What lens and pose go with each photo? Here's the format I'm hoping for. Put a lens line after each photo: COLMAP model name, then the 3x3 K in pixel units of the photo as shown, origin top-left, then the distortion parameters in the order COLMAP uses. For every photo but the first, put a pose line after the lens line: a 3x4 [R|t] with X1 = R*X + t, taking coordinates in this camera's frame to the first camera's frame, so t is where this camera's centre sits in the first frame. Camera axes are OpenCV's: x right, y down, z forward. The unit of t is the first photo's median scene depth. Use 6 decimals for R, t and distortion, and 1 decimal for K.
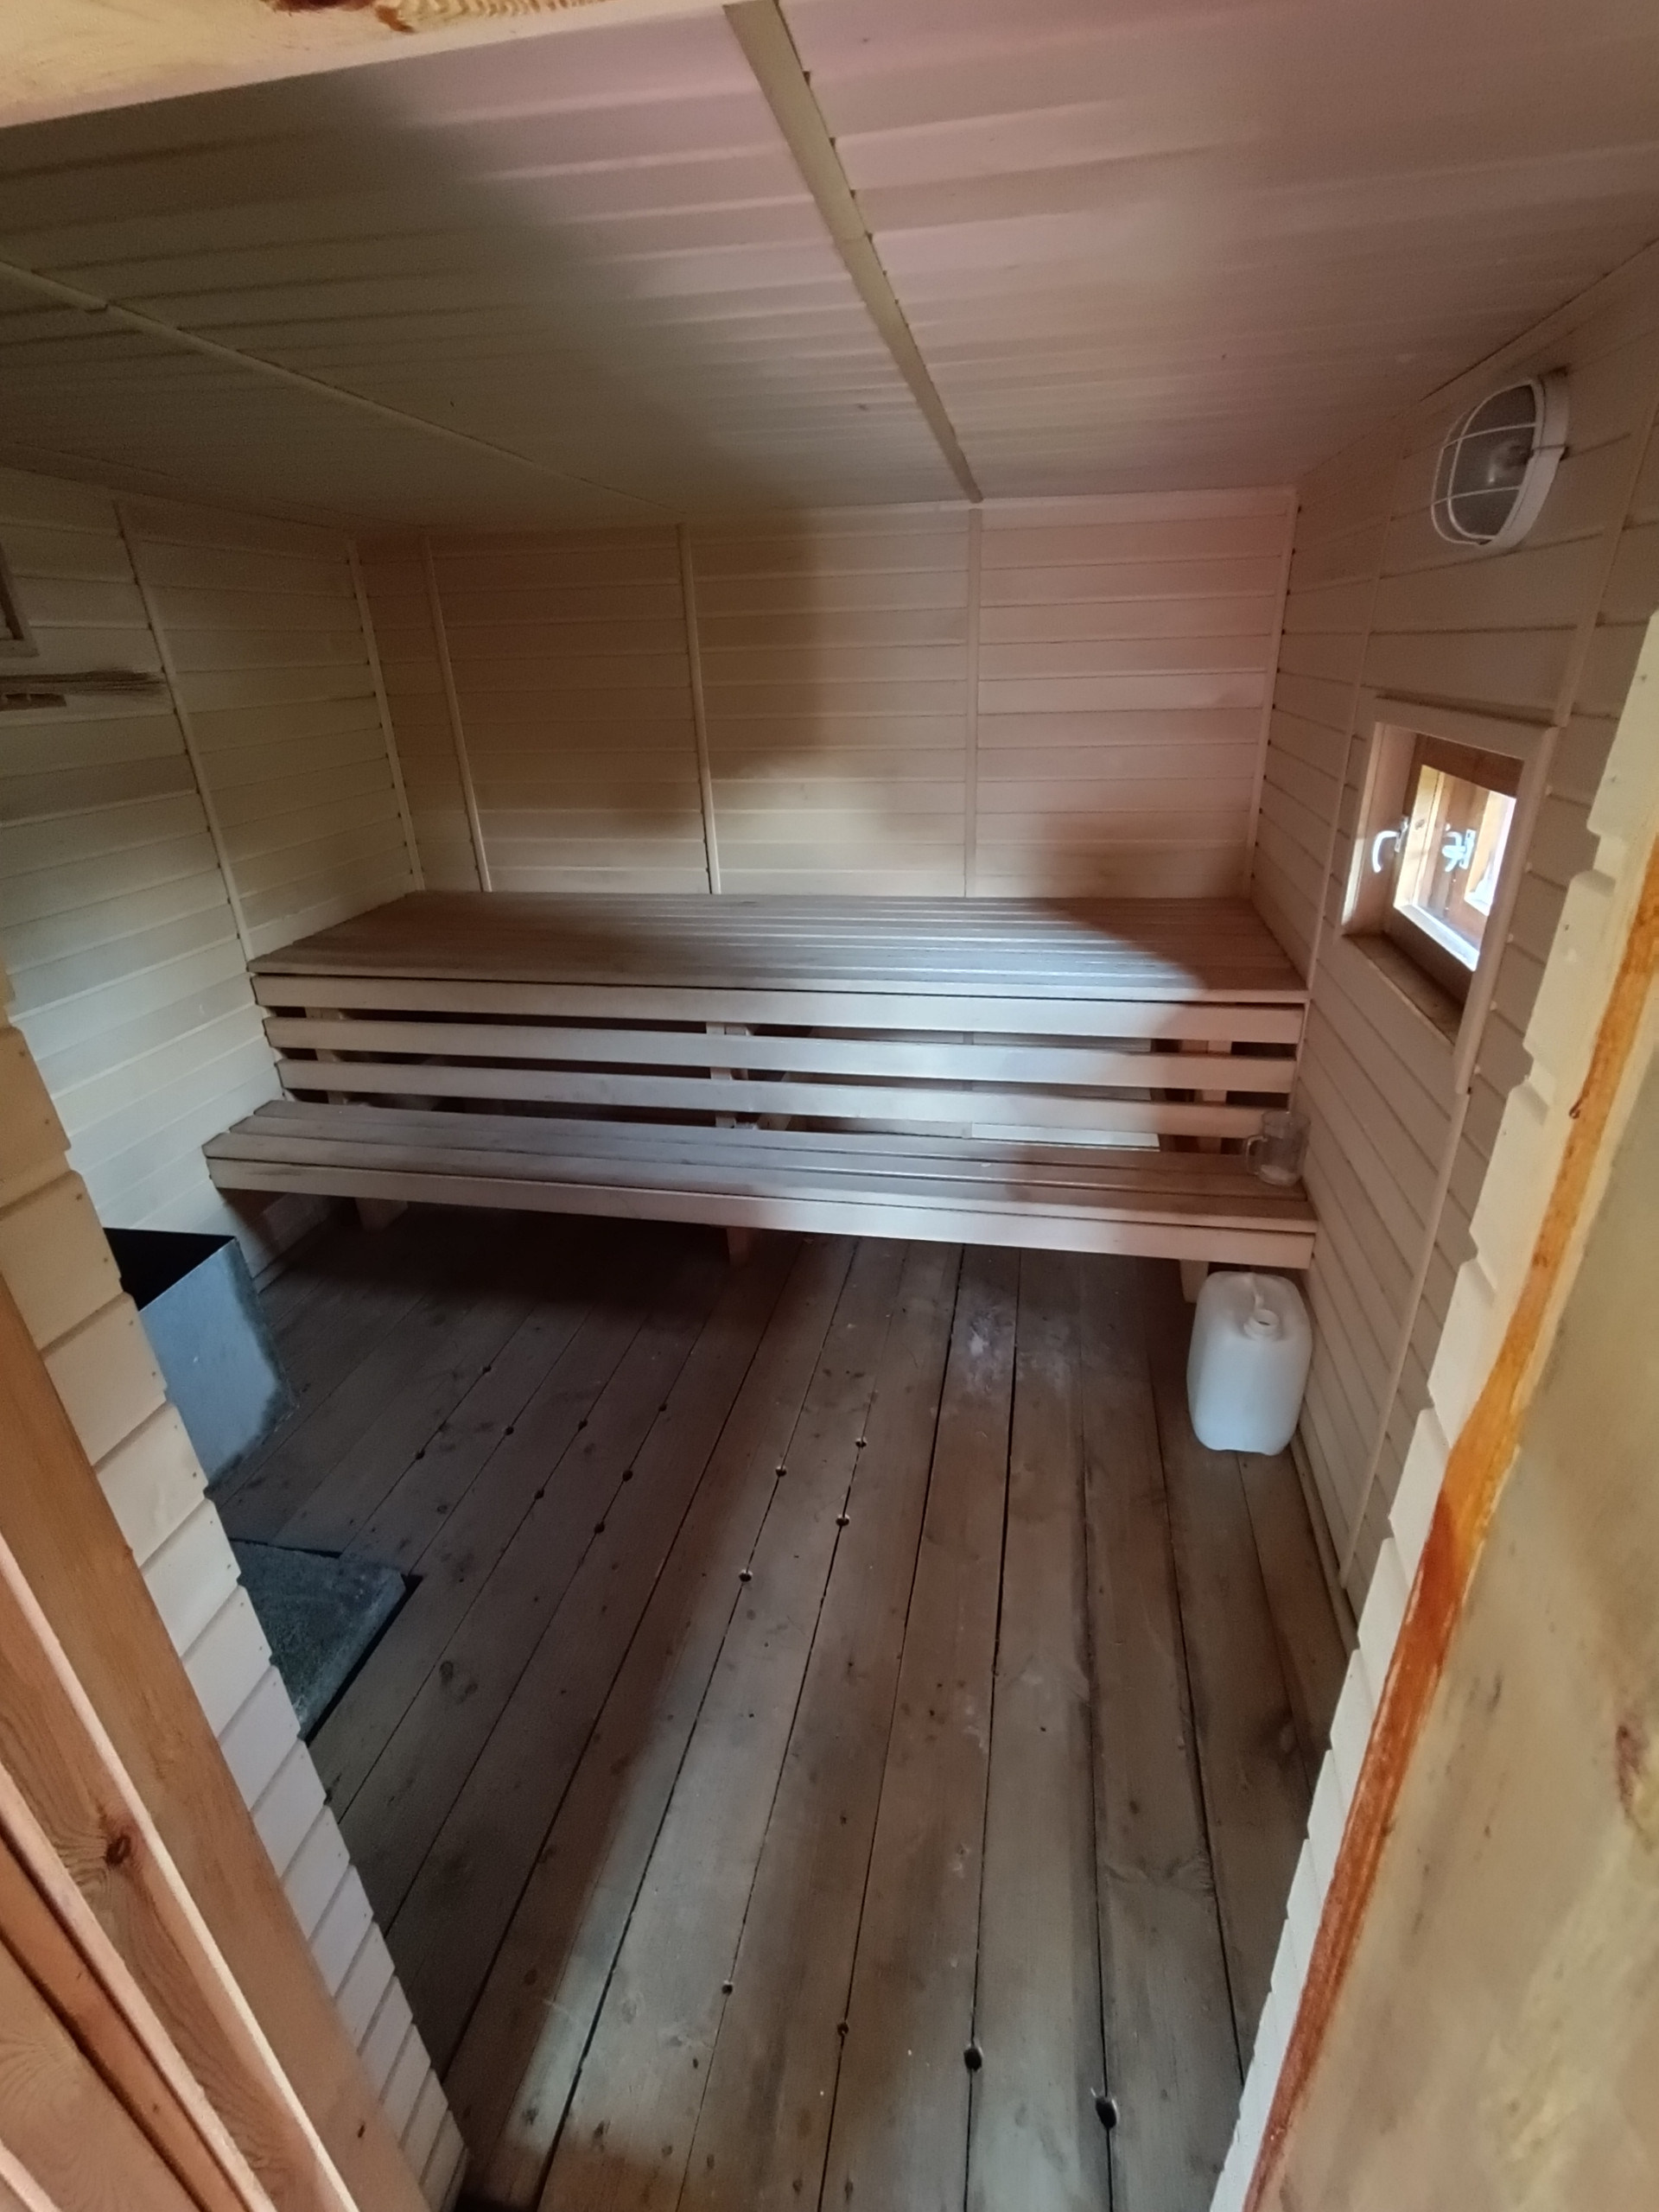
lens RADIAL K [[1014.9, 0, 845.1], [0, 1014.9, 1119.2], [0, 0, 1]] dist [-0.028565, 0.032542]
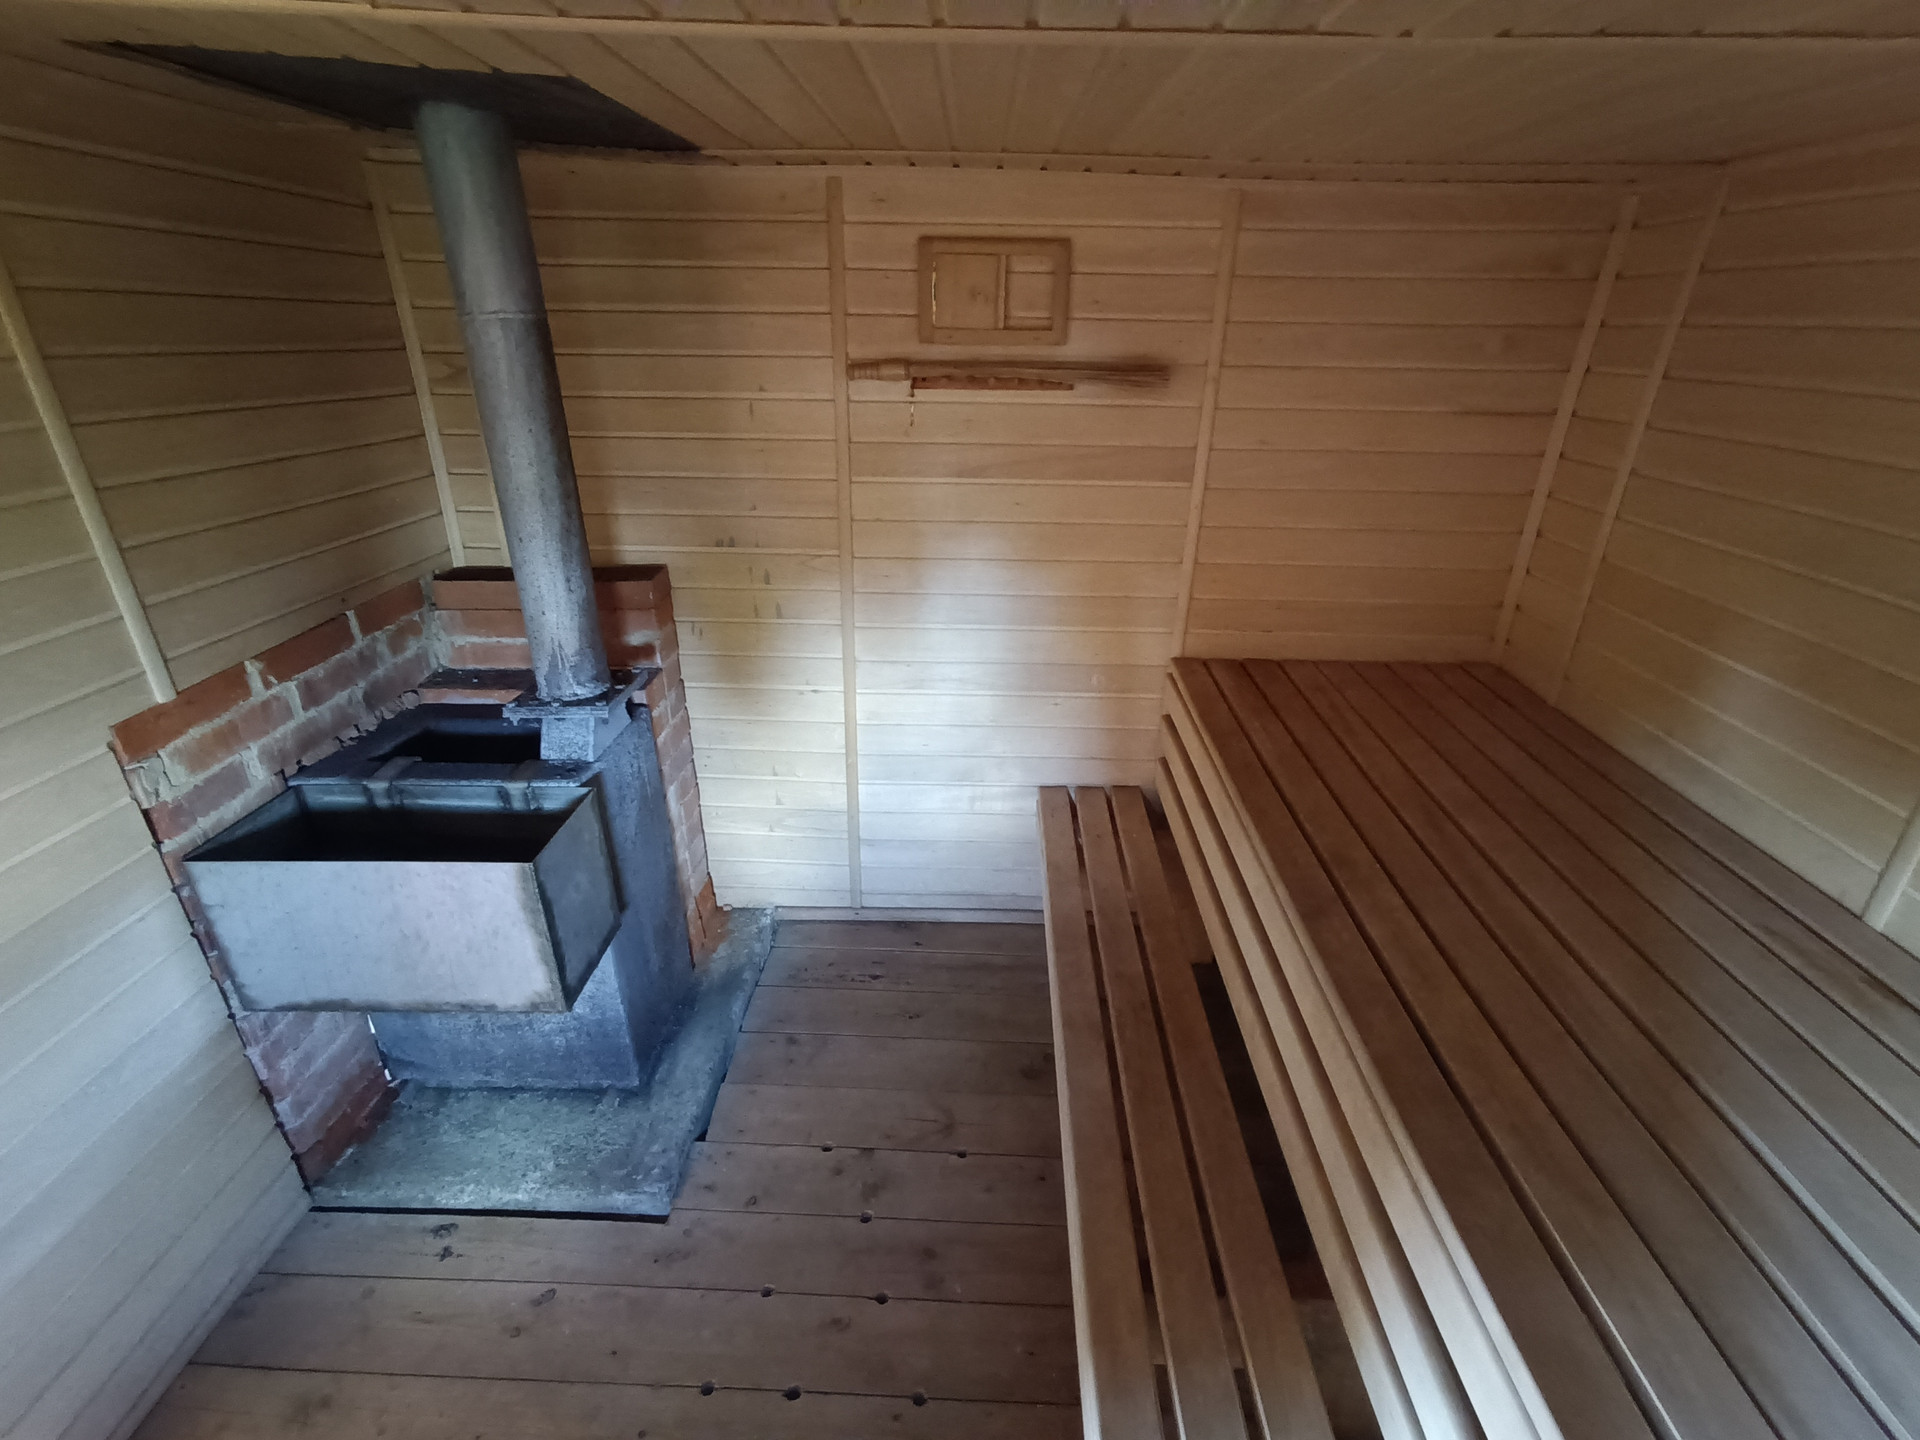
lens RADIAL K [[880.9, 0, 962.4], [0, 880.9, 711.3], [0, 0, 1]] dist [-0.028565, 0.032542]
pose [[0.152959, 0.438156, -0.885789, 0.150578], [-0.439383, 0.833021, 0.336181, -0.320675], [0.885181, 0.337779, 0.319937, 0.592996]]
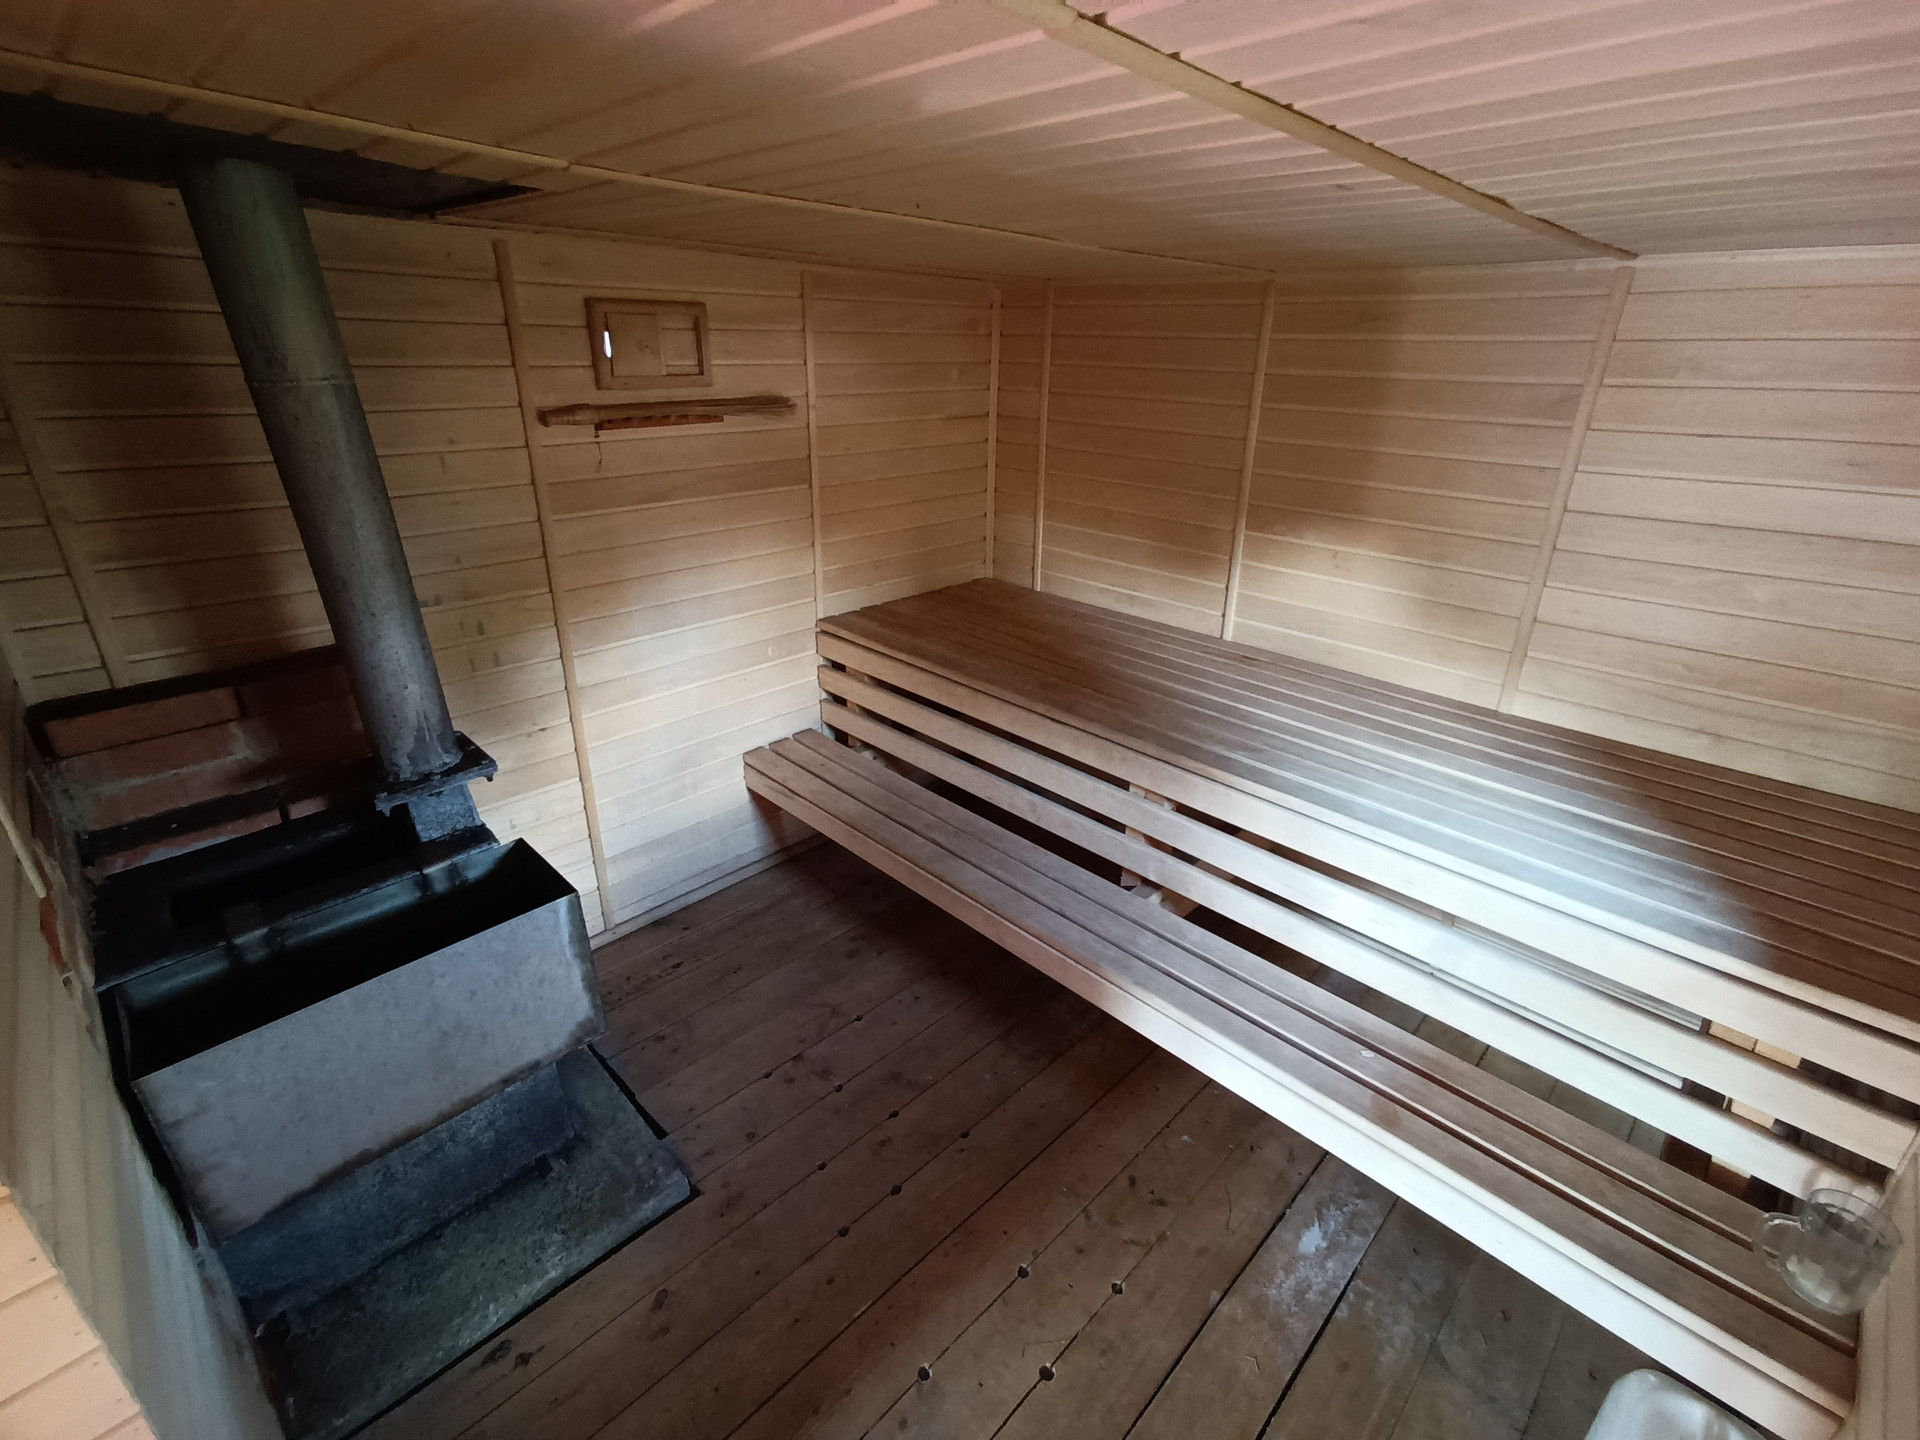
lens RADIAL K [[880.9, 0, 962.4], [0, 880.9, 711.3], [0, 0, 1]] dist [-0.028565, 0.032542]
pose [[0.824496, 0.258845, -0.503195, 0.139171], [-0.277488, 0.959932, 0.039123, -0.145747], [0.493160, 0.107374, 0.863287, 0.166431]]
